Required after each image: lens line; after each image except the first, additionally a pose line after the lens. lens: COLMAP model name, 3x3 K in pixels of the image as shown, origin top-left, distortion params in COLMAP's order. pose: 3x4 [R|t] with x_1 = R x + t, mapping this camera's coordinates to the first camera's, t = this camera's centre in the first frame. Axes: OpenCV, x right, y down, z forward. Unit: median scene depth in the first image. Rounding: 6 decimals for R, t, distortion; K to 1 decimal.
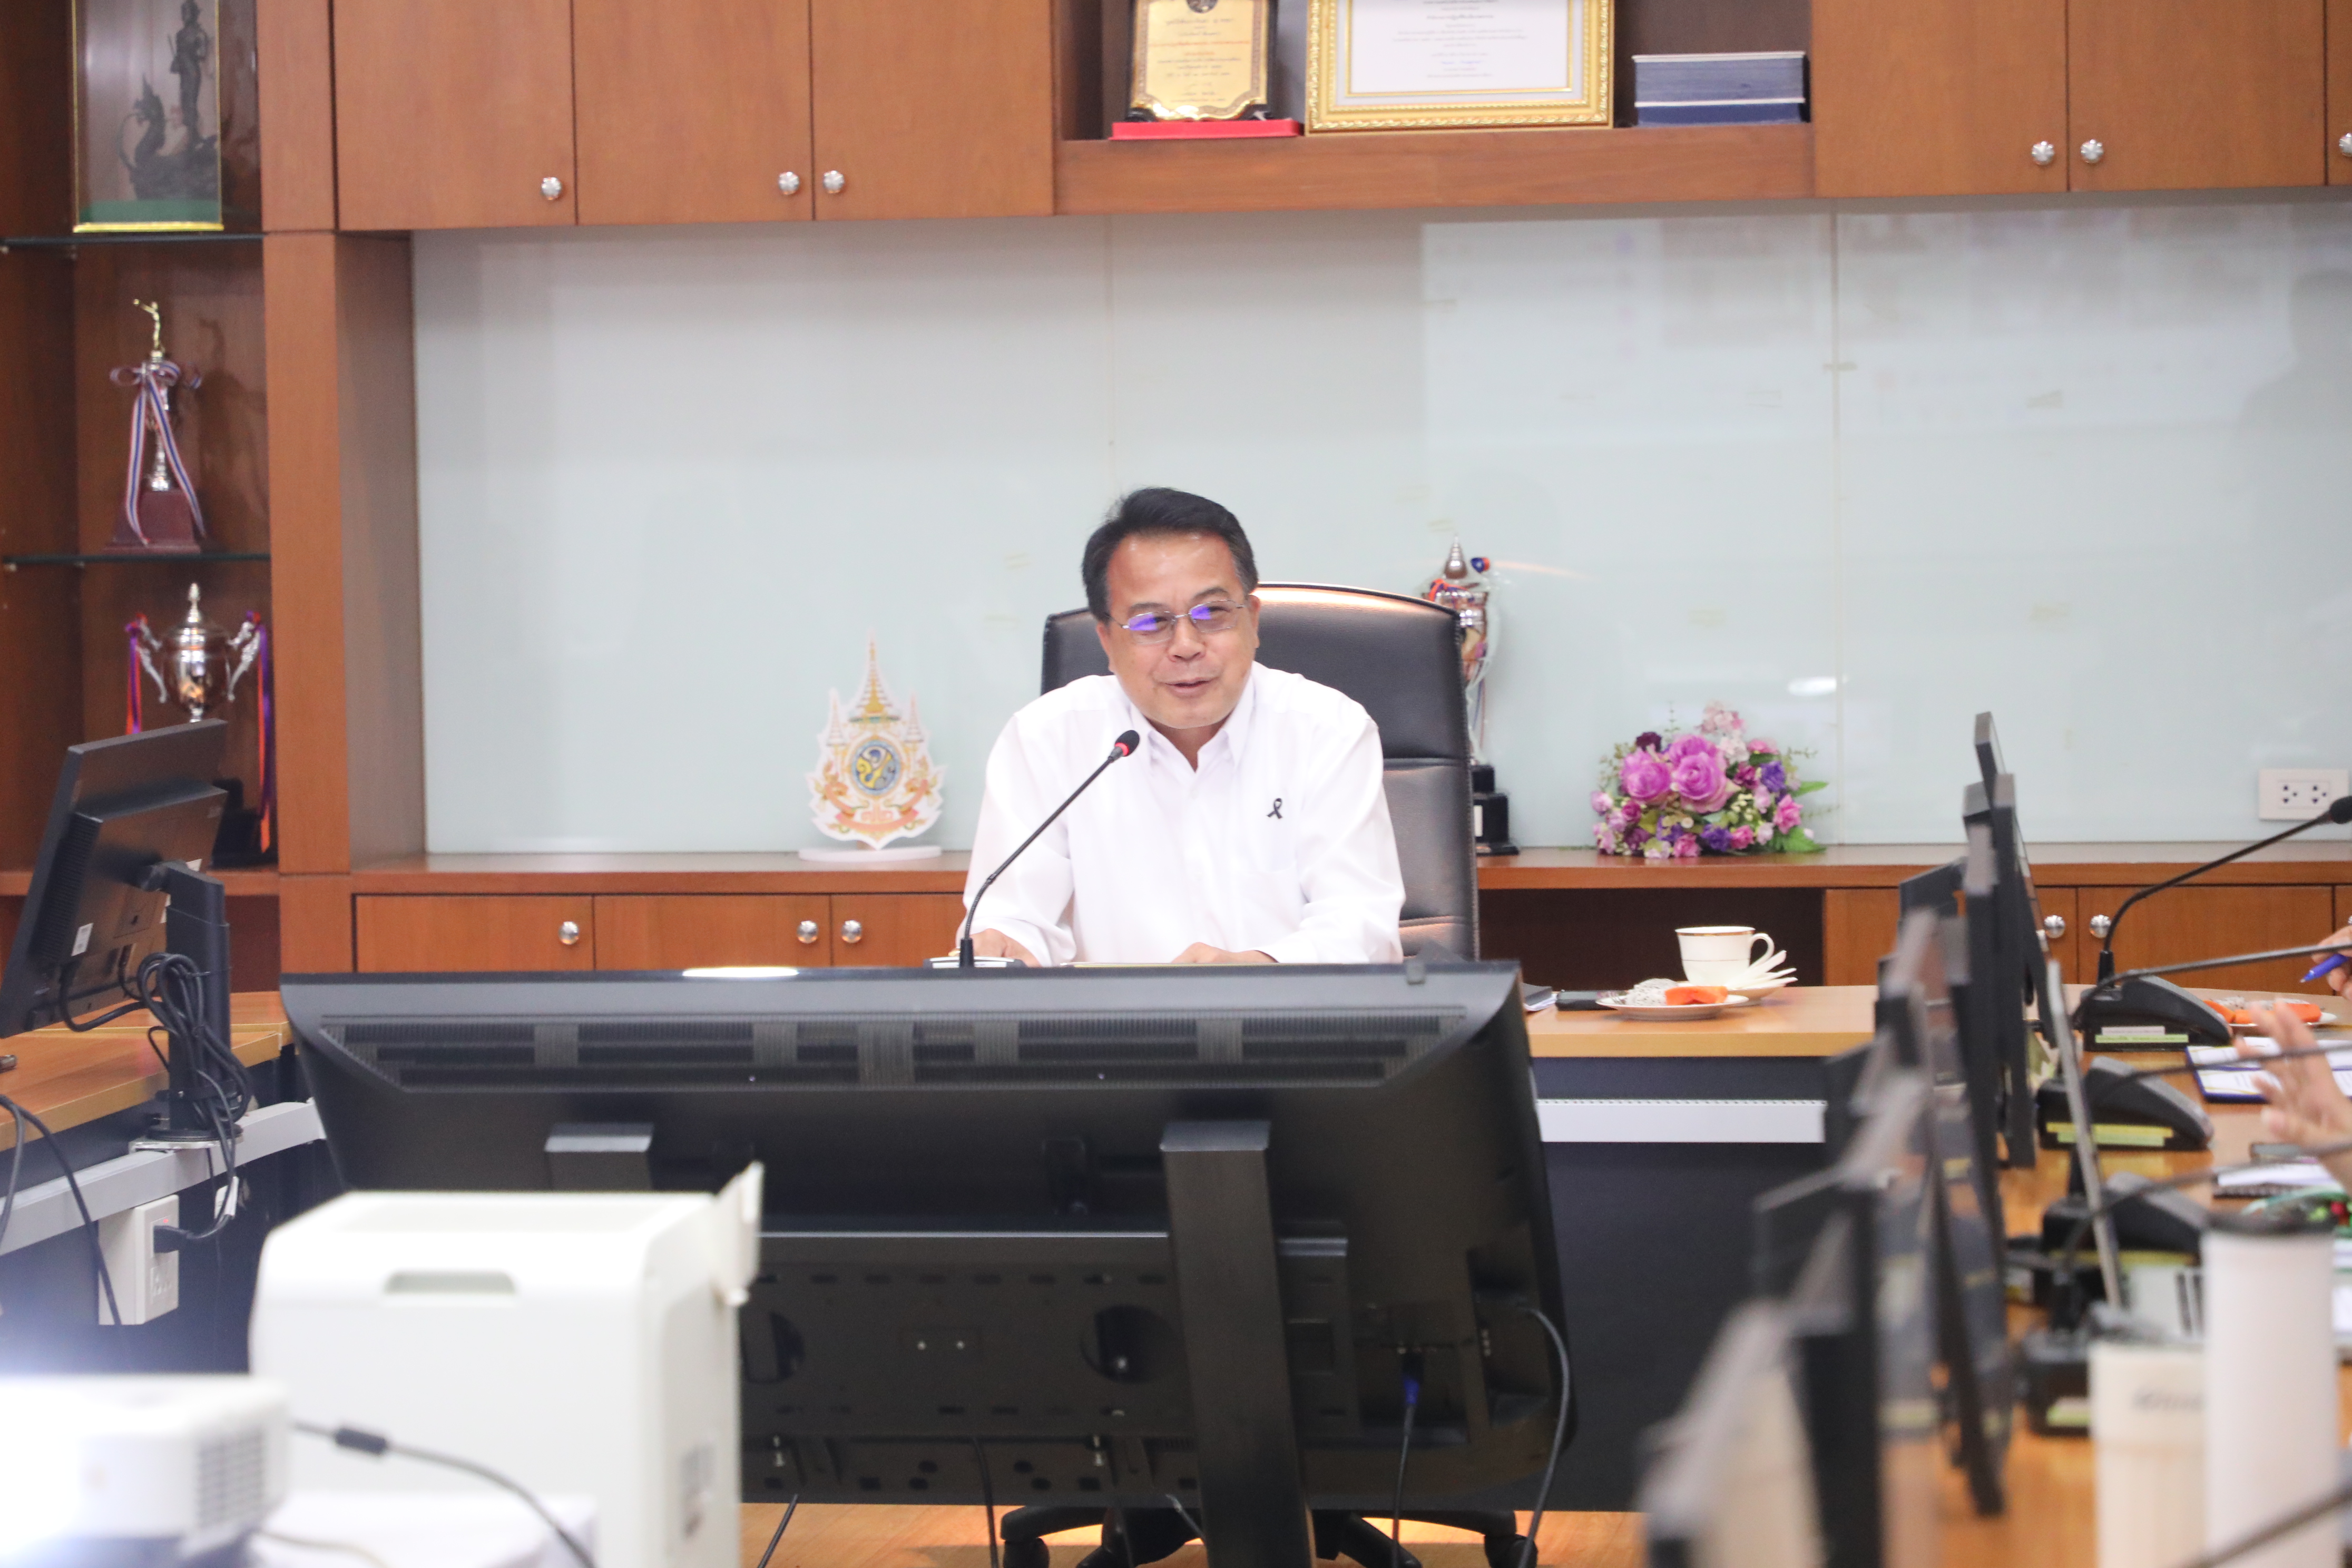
lens RADIAL K [[6764.8, 0, 1164.9], [0, 6764.8, 764.1], [0, 0, 1]] dist [0.039320, 0.000000]
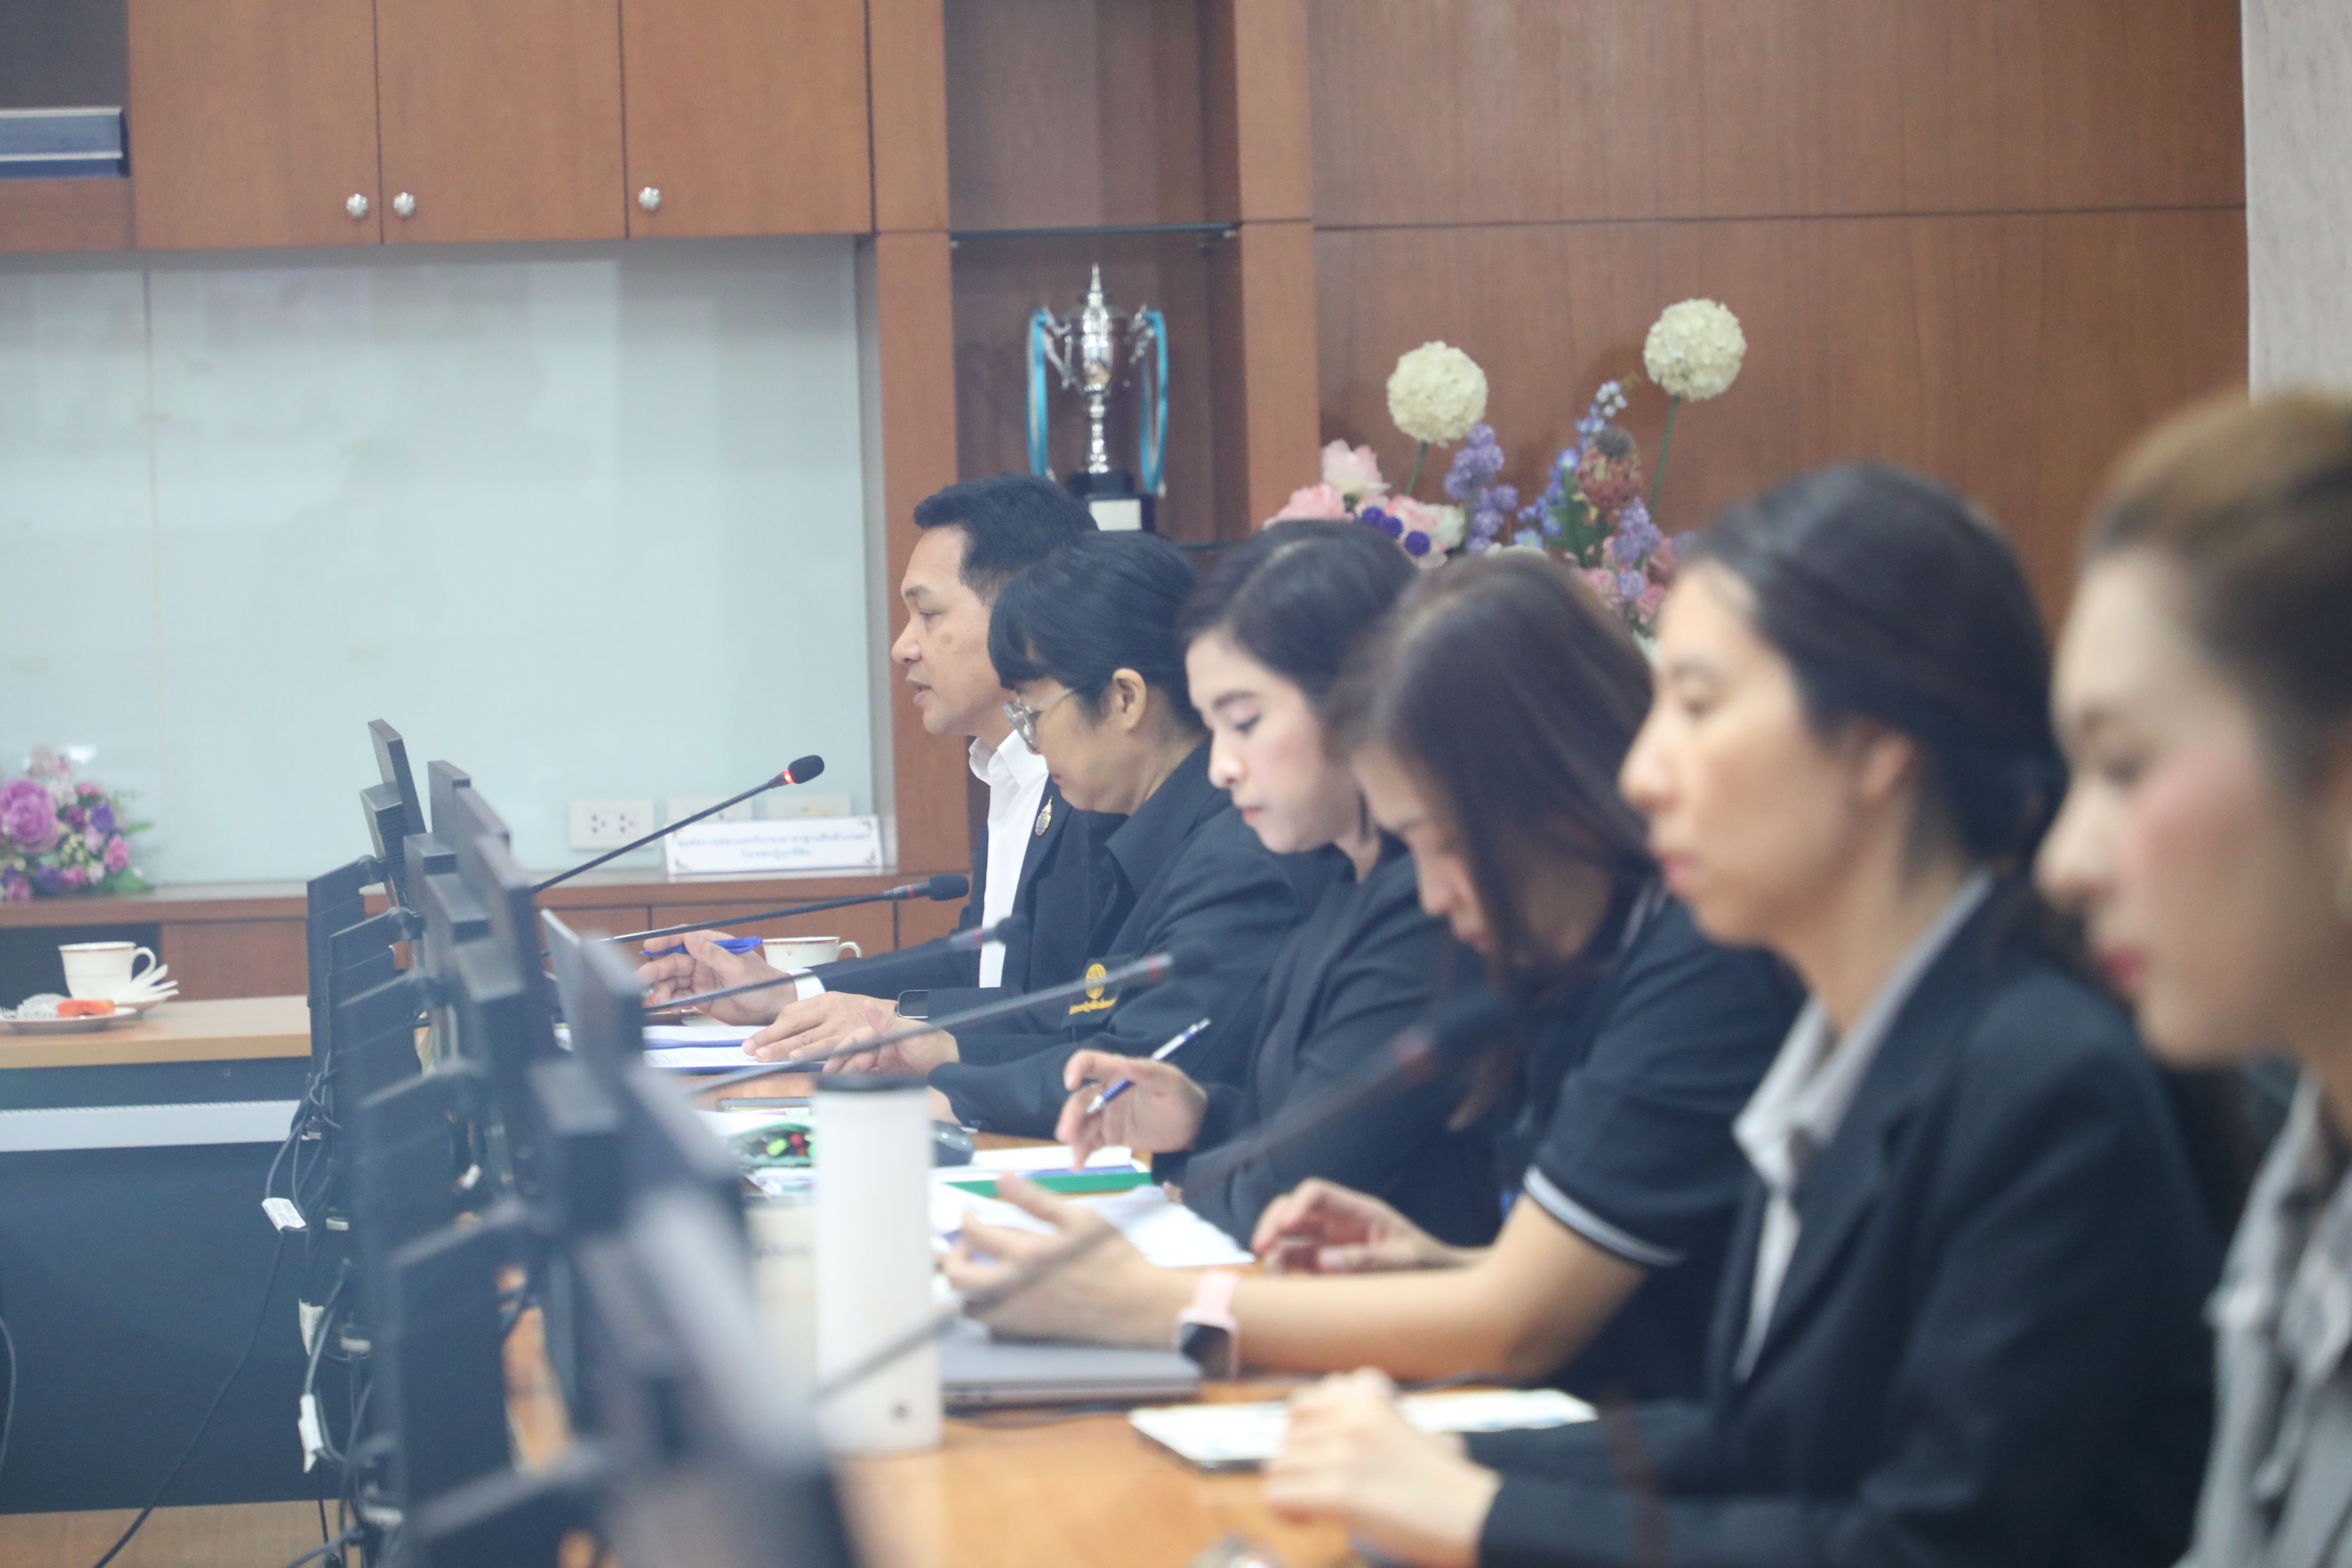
lens RADIAL K [[6764.8, 0, 1163.0], [0, 6764.8, 767.3], [0, 0, 1]] dist [0.039320, 0.000000]
pose [[0.961910, -0.021053, 0.272553, -0.034713], [0.026083, 0.999550, -0.014846, 0.013658], [-0.272118, 0.021389, 0.962026, -0.027134]]
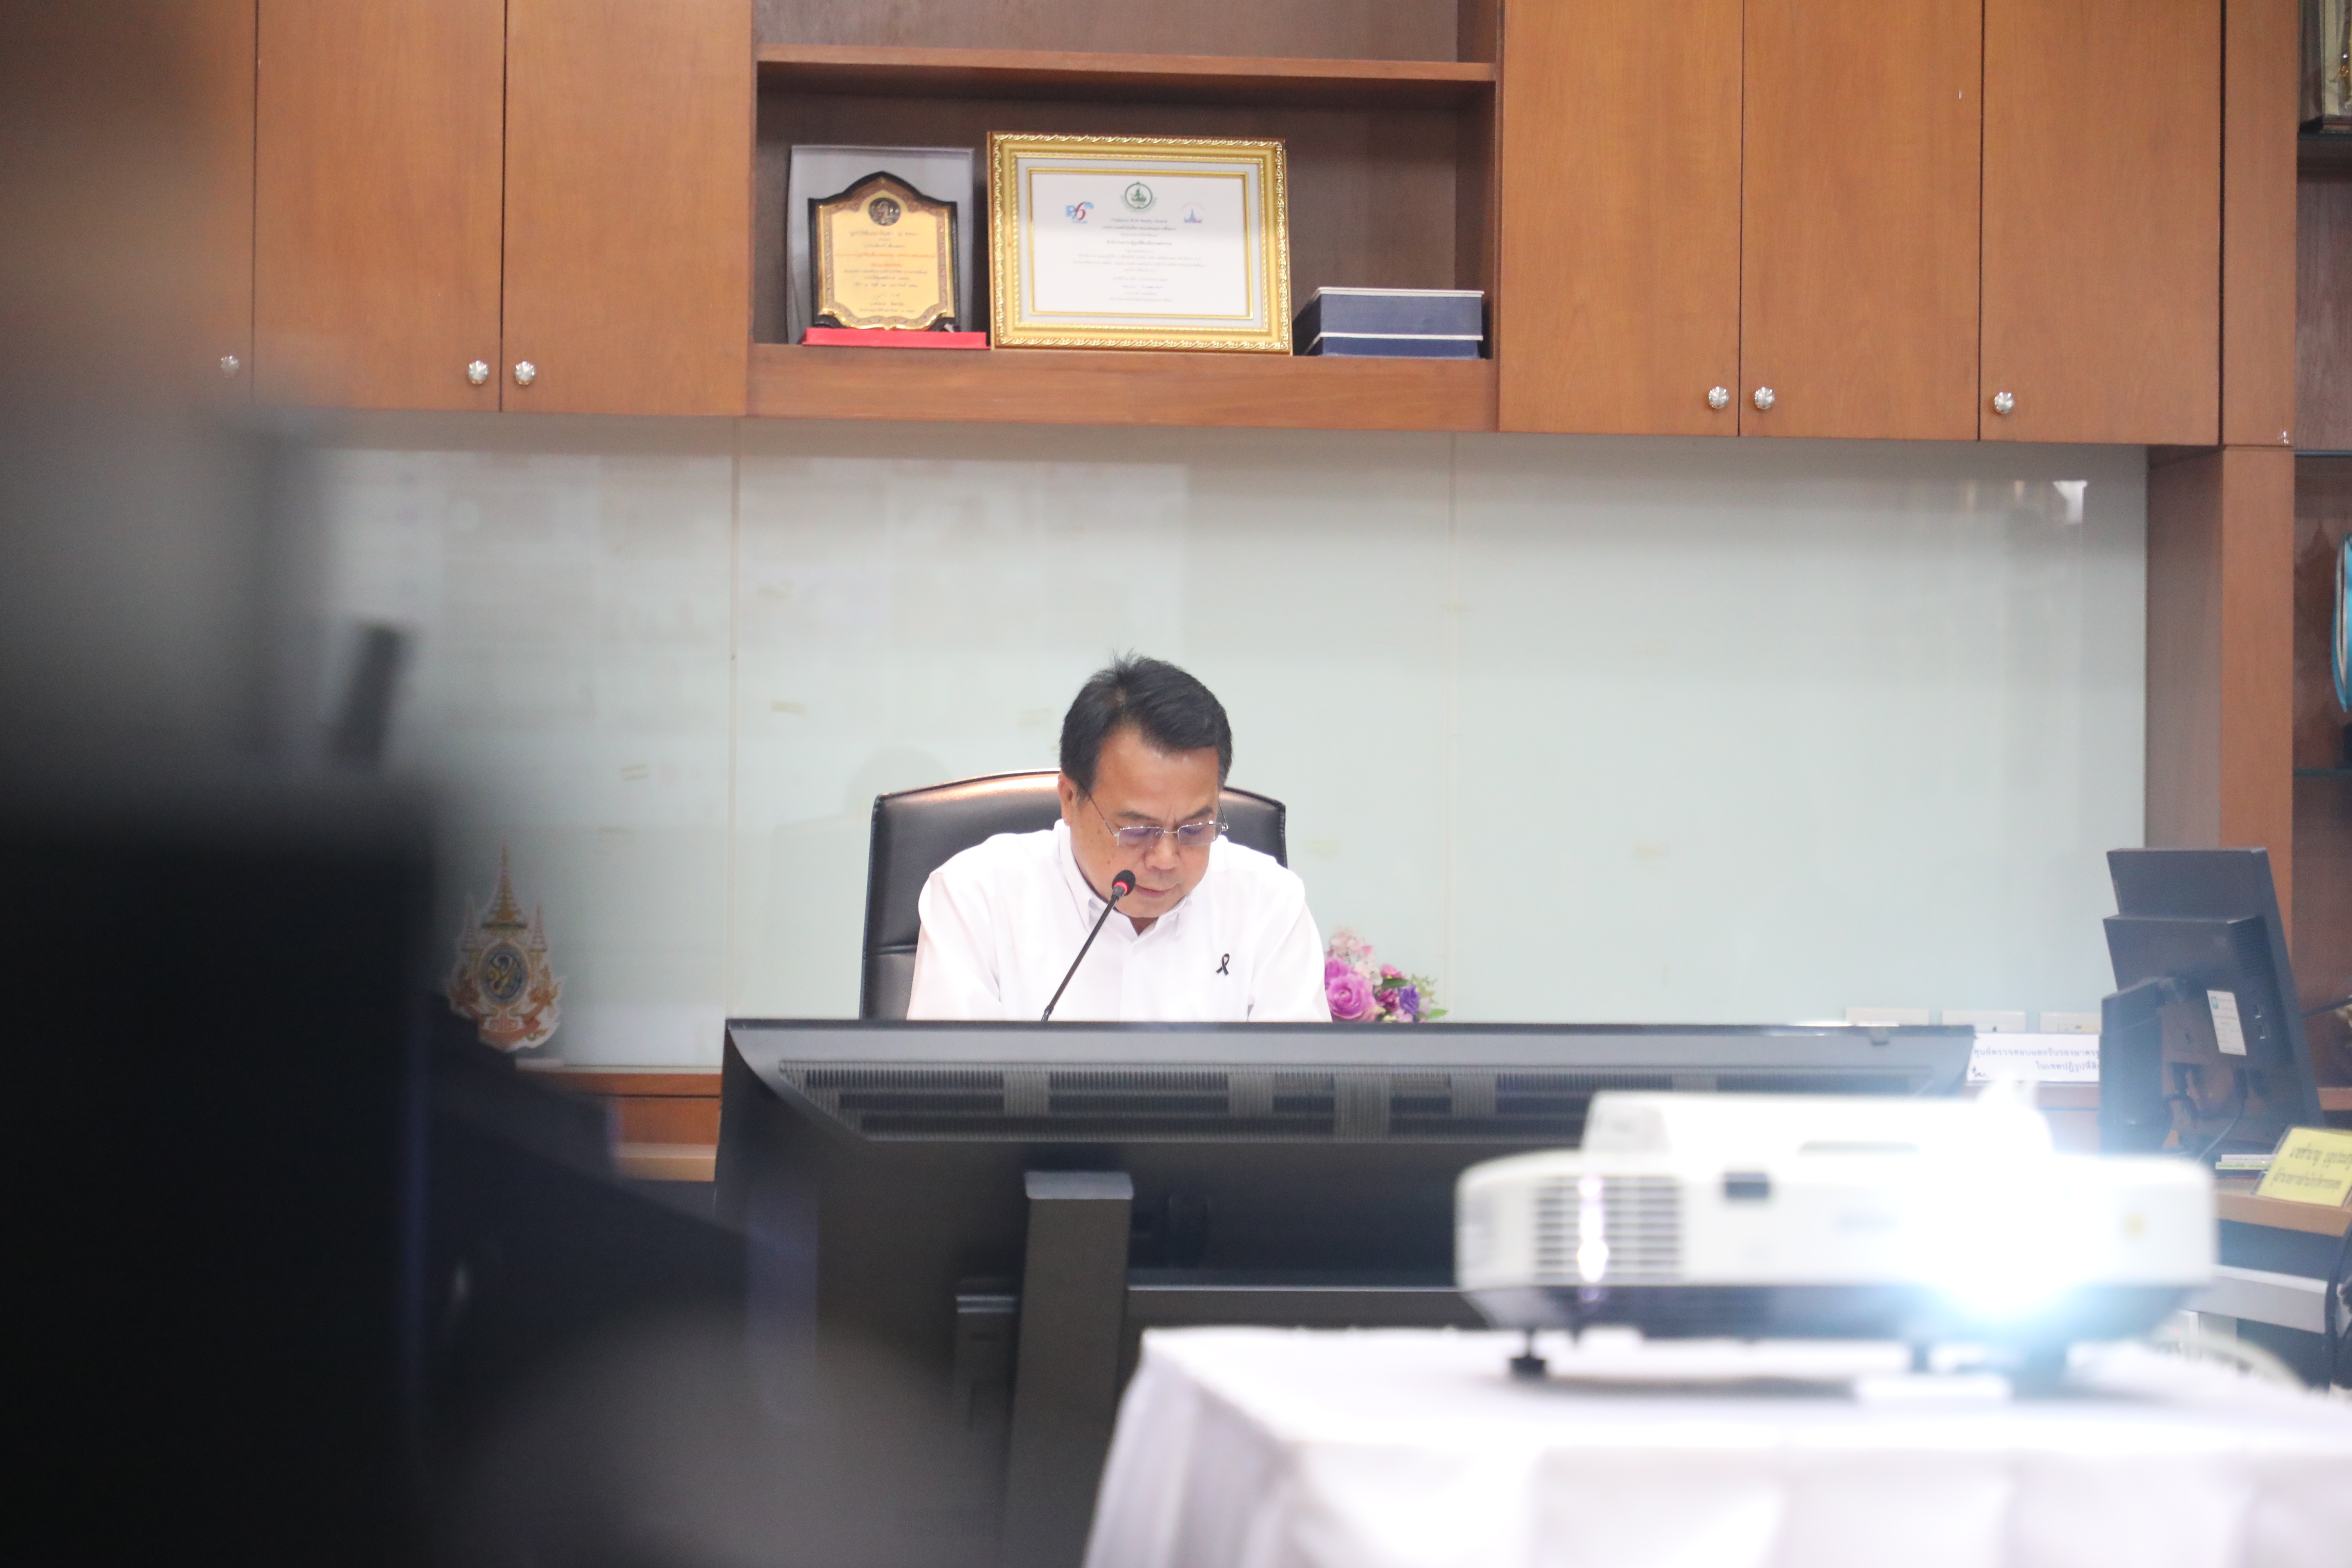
lens RADIAL K [[6764.8, 0, 1160.4], [0, 6764.8, 777.5], [0, 0, 1]] dist [0.039320, 0.000000]
pose [[0.961830, 0.034331, 0.271486, -0.225355], [-0.014169, 0.997016, -0.075878, 0.046467], [-0.273281, 0.069135, 0.959447, 0.030139]]
